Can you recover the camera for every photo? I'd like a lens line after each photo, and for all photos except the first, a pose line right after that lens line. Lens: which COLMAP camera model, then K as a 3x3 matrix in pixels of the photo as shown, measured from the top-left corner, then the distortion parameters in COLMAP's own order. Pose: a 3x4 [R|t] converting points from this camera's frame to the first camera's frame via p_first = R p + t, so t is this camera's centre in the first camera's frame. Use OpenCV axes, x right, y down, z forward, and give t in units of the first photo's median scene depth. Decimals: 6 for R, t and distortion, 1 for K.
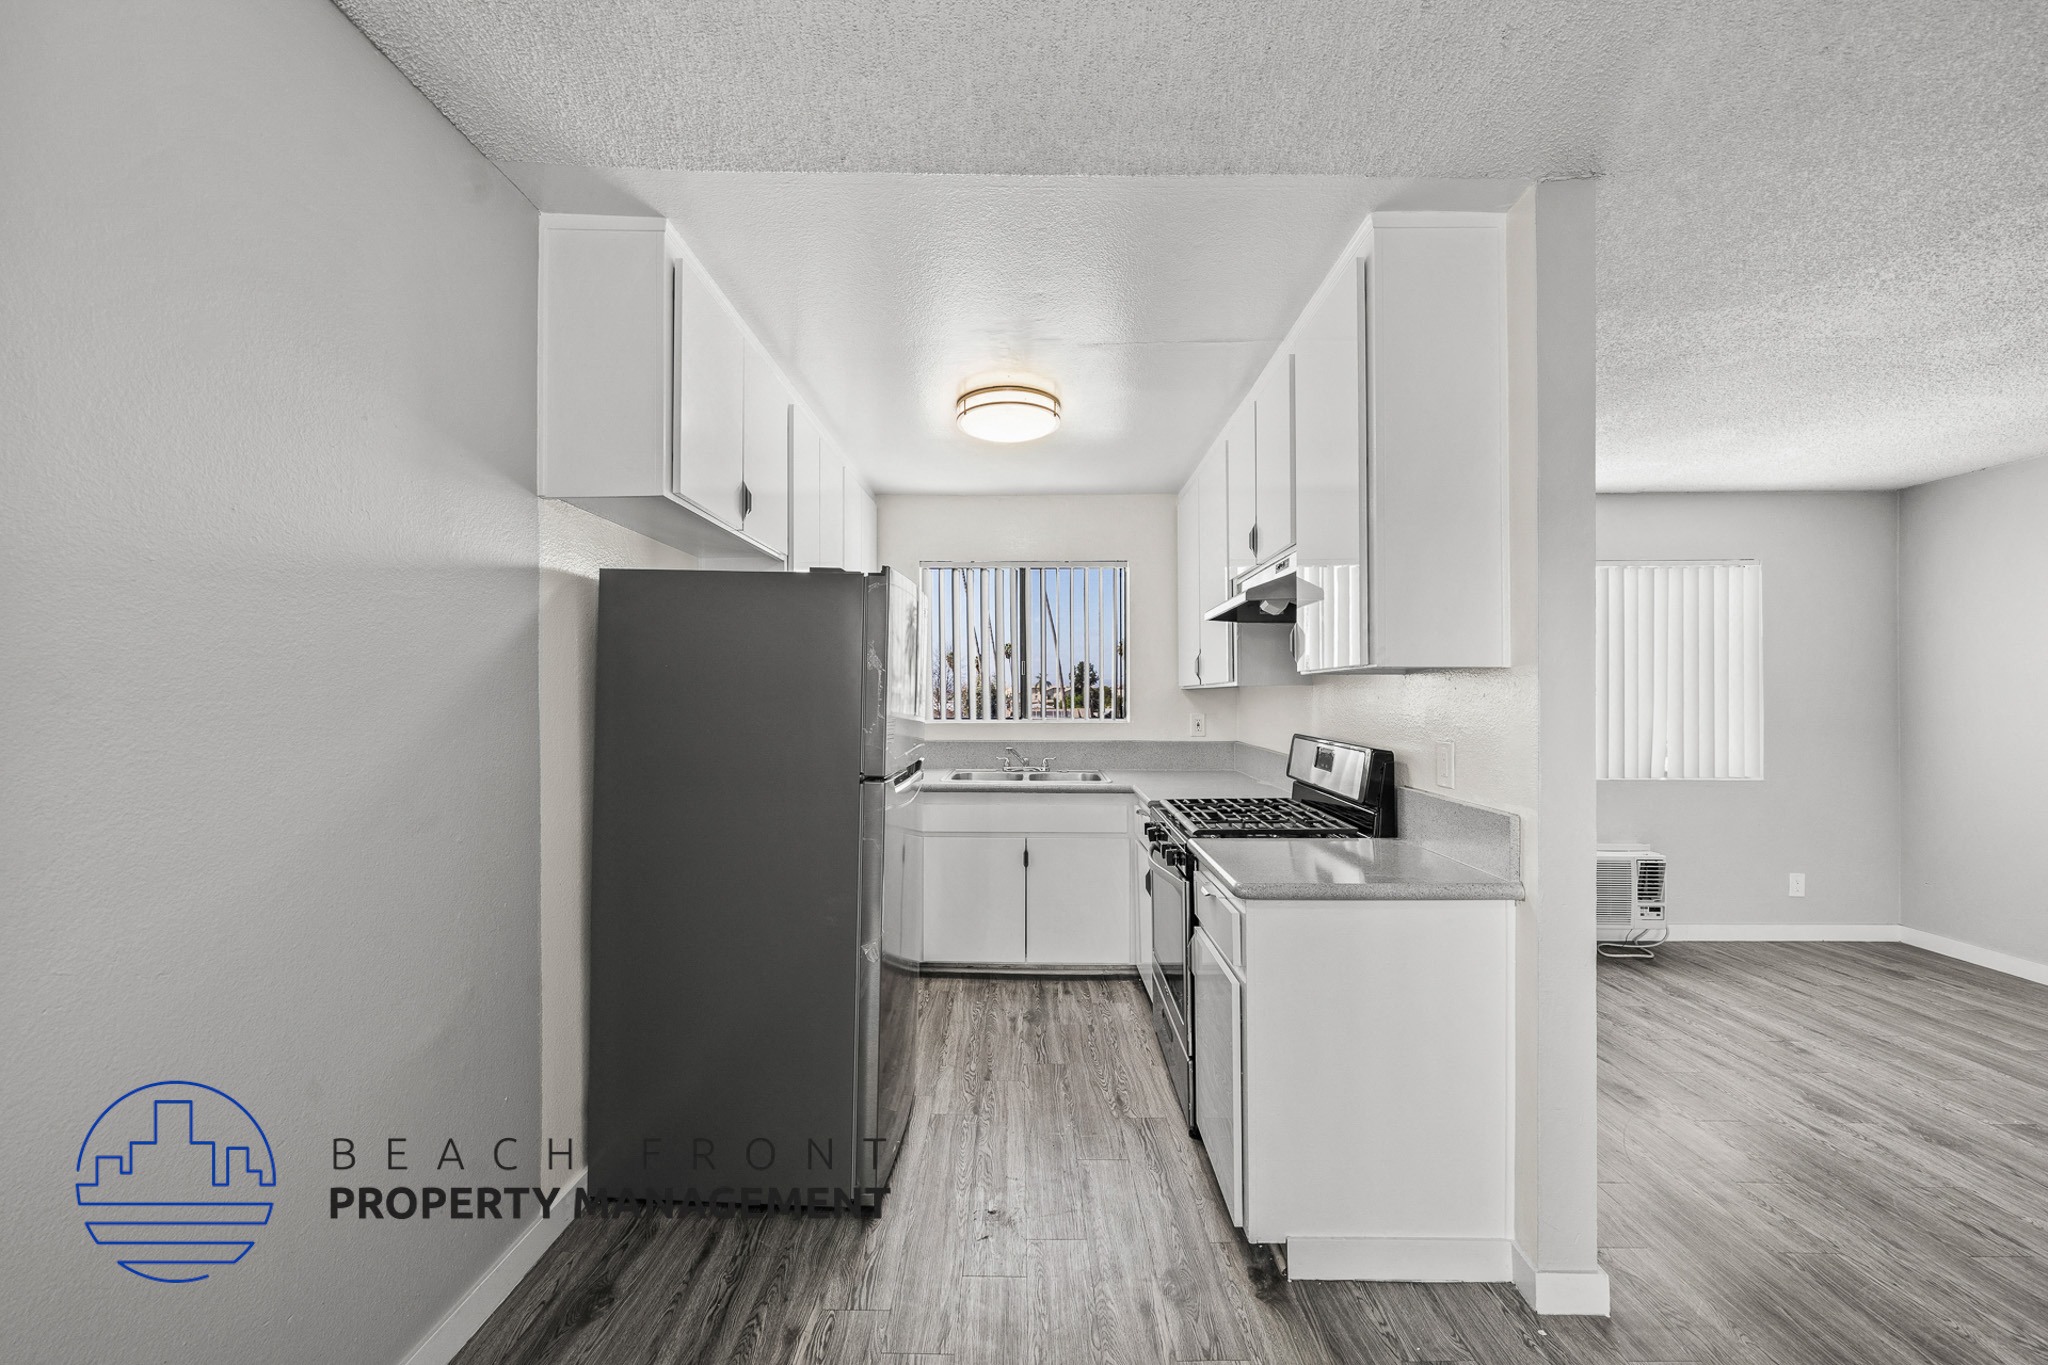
lens RADIAL K [[776.9, 0, 1013.9], [0, 776.9, 691.1], [0, 0, 1]] dist [-0.006108, 0.000873]
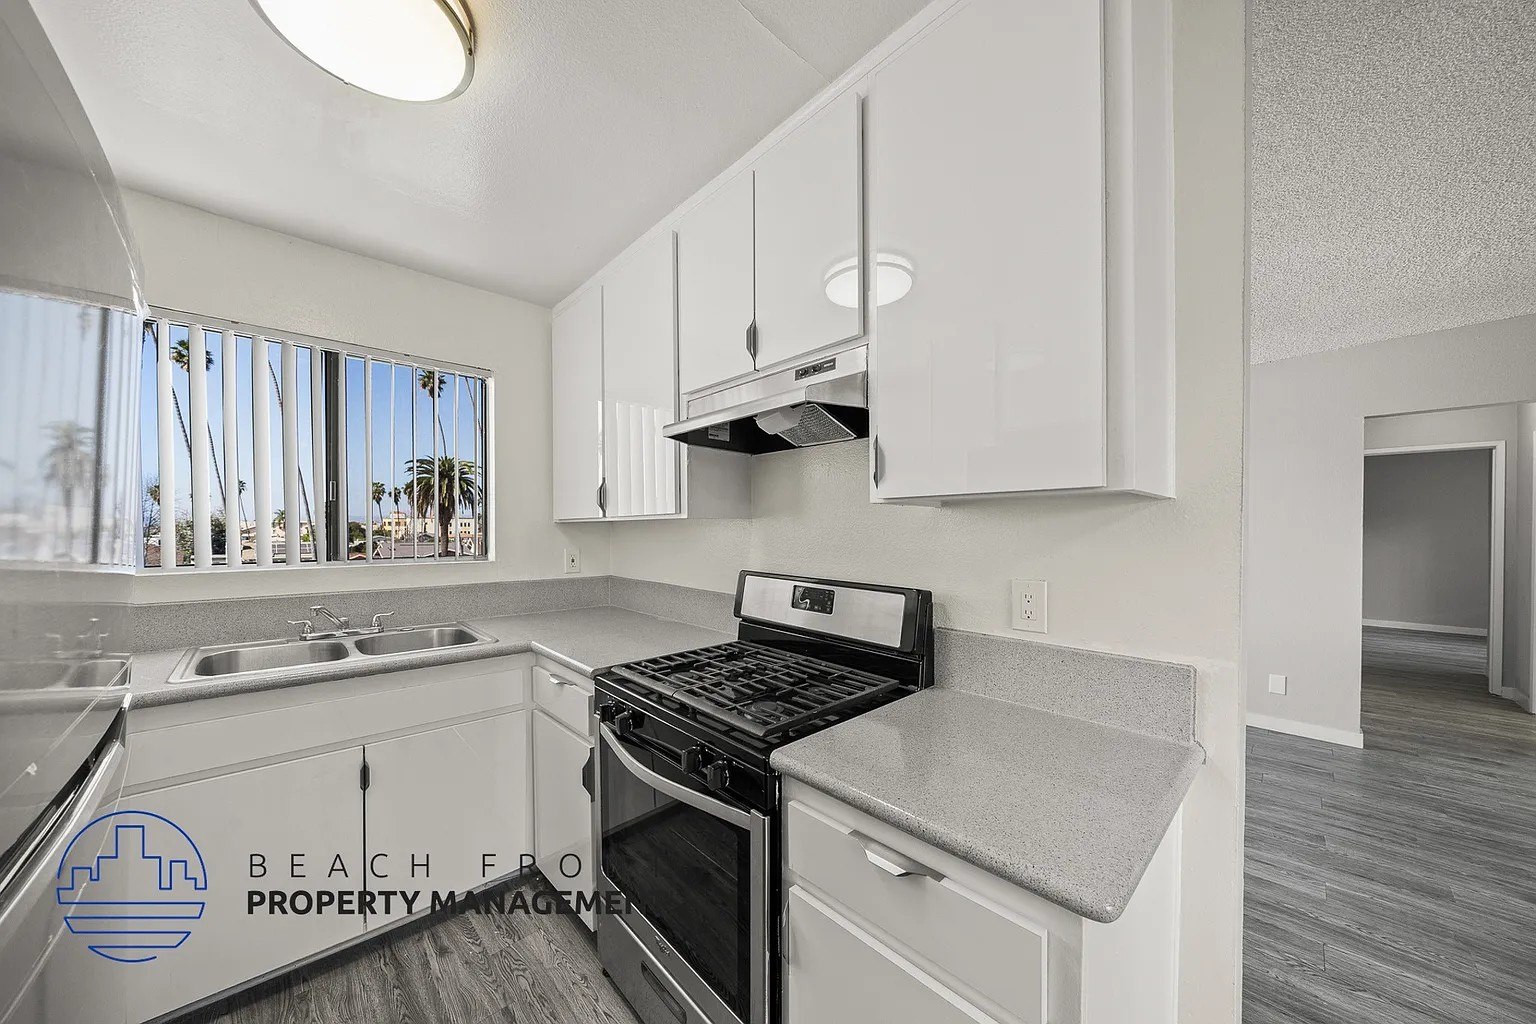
lens RADIAL K [[525.5, 0, 763.3], [0, 525.5, 534.8], [0, 0, 1]] dist [-0.006998, -0.000044]
pose [[0.708985, -0.002141, 0.705221, -0.066750], [-0.008175, 0.999903, 0.011255, 0.004292], [-0.705177, -0.013745, 0.708898, 0.539007]]
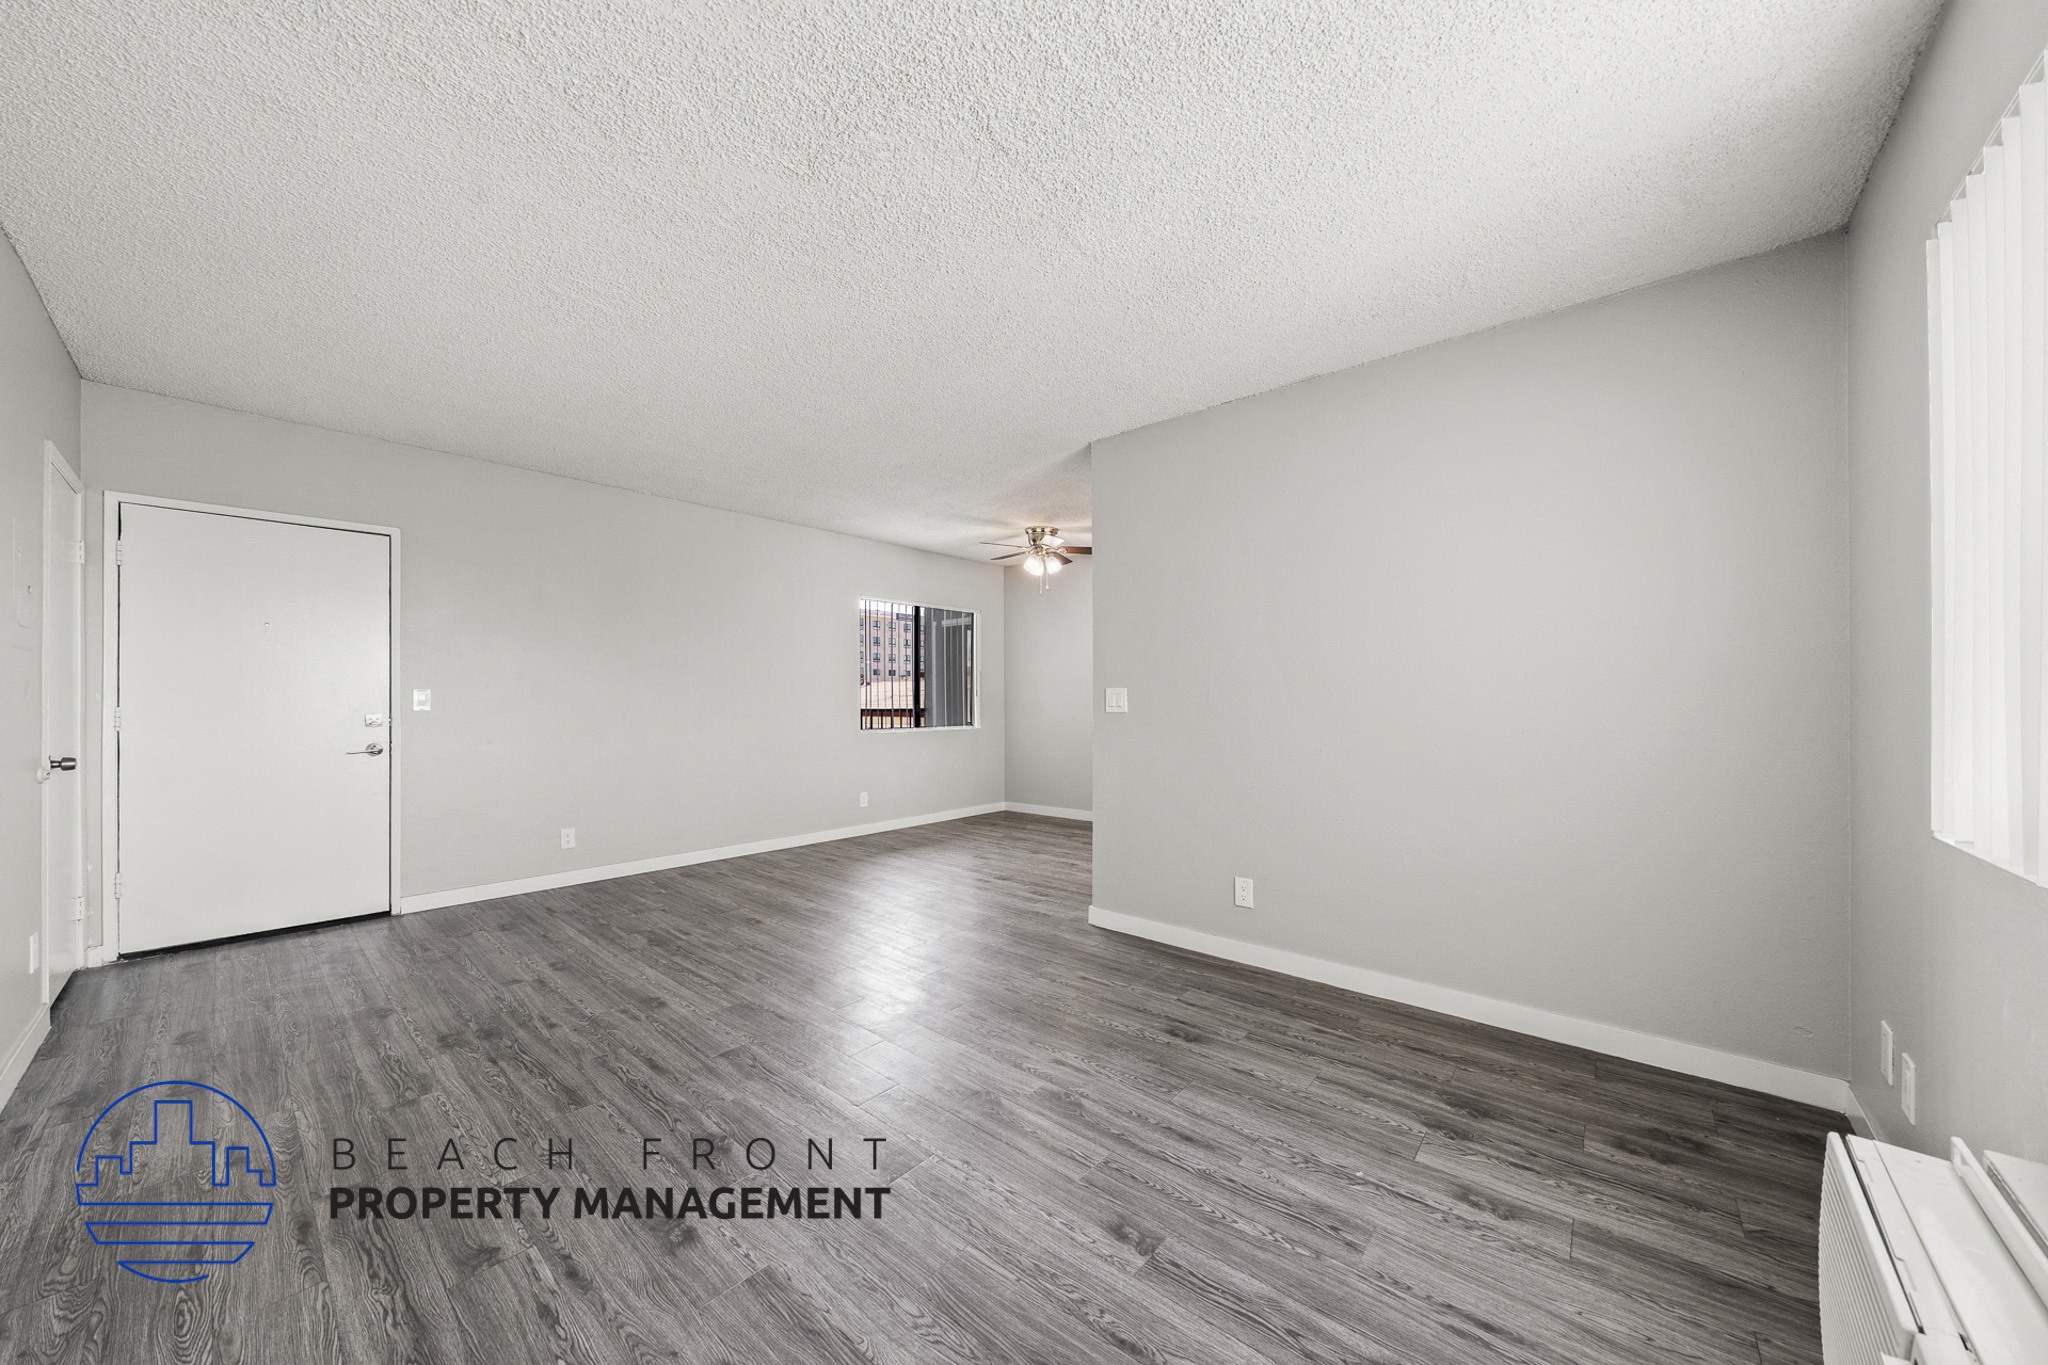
lens RADIAL K [[700.6, 0, 1018.9], [0, 700.6, 697.4], [0, 0, 1]] dist [-0.006998, -0.000044]
pose [[-0.646194, -0.001340, -0.763172, 1.398485], [0.005428, 0.999965, -0.006351, 0.069018], [0.763154, -0.008247, -0.646164, 1.221584]]
